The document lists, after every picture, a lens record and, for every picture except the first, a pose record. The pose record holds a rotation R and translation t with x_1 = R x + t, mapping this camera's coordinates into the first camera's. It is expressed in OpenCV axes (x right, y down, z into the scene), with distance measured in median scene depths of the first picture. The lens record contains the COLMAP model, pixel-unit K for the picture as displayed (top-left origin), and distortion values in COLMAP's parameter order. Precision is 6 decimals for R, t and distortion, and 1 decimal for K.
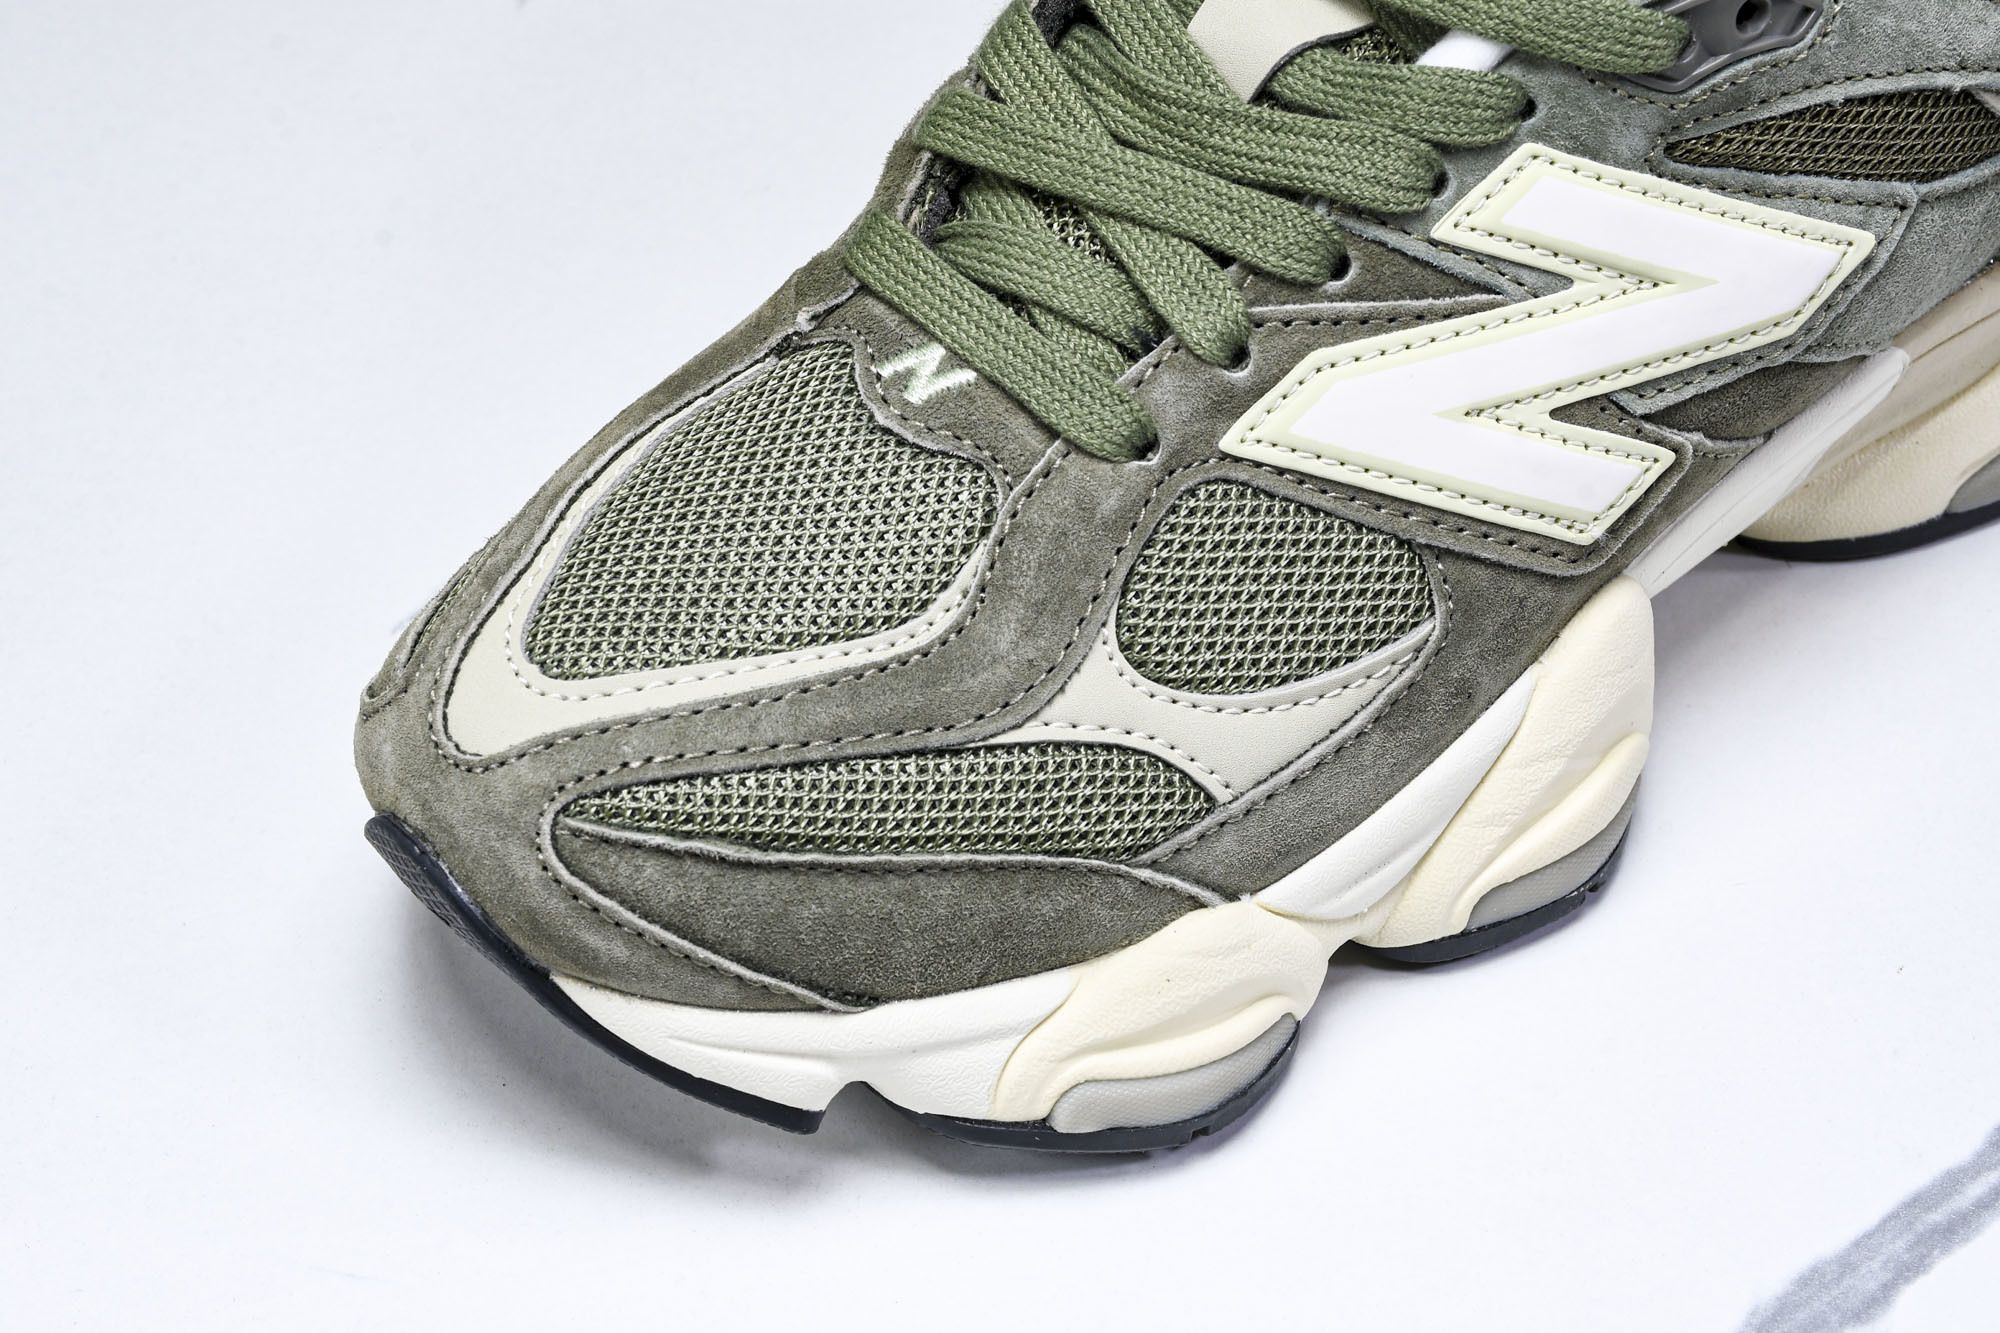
lens RADIAL K [[4380.9, 0, 995.5], [0, 4380.9, 569.2], [0, 0, 1]] dist [0.495861, 0.383143]
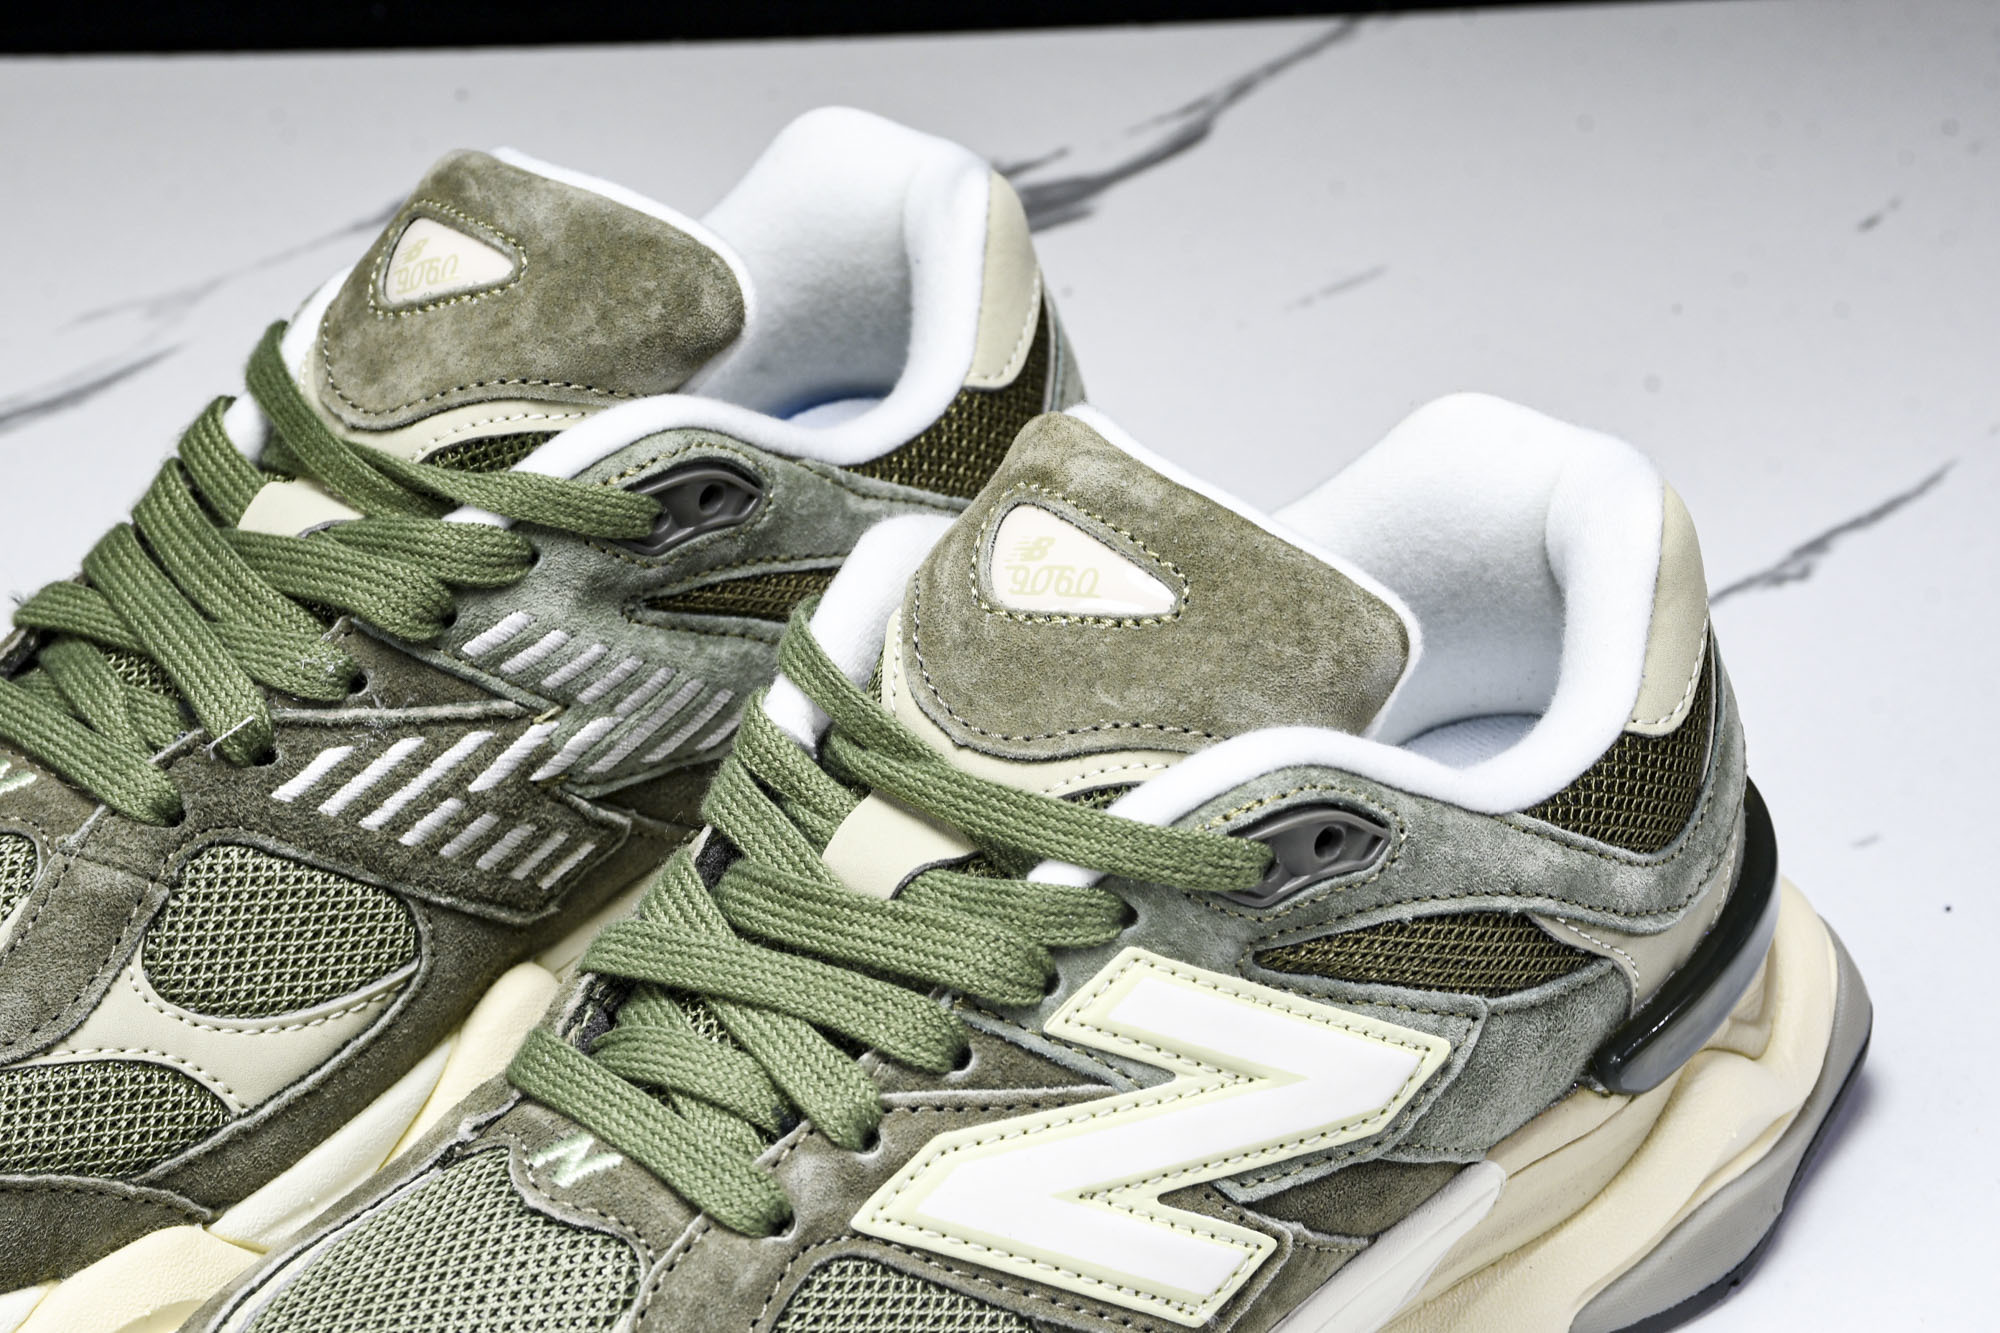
lens RADIAL K [[5111.9, 0, 1000.0], [0, 5111.9, 666.5], [0, 0, 1]] dist [0.537192, 0.162727]
pose [[0.999053, 0.001482, 0.043493, 0.032759], [0.006936, 0.981224, -0.192749, 0.080108], [-0.042962, 0.192868, 0.980284, -0.256456]]
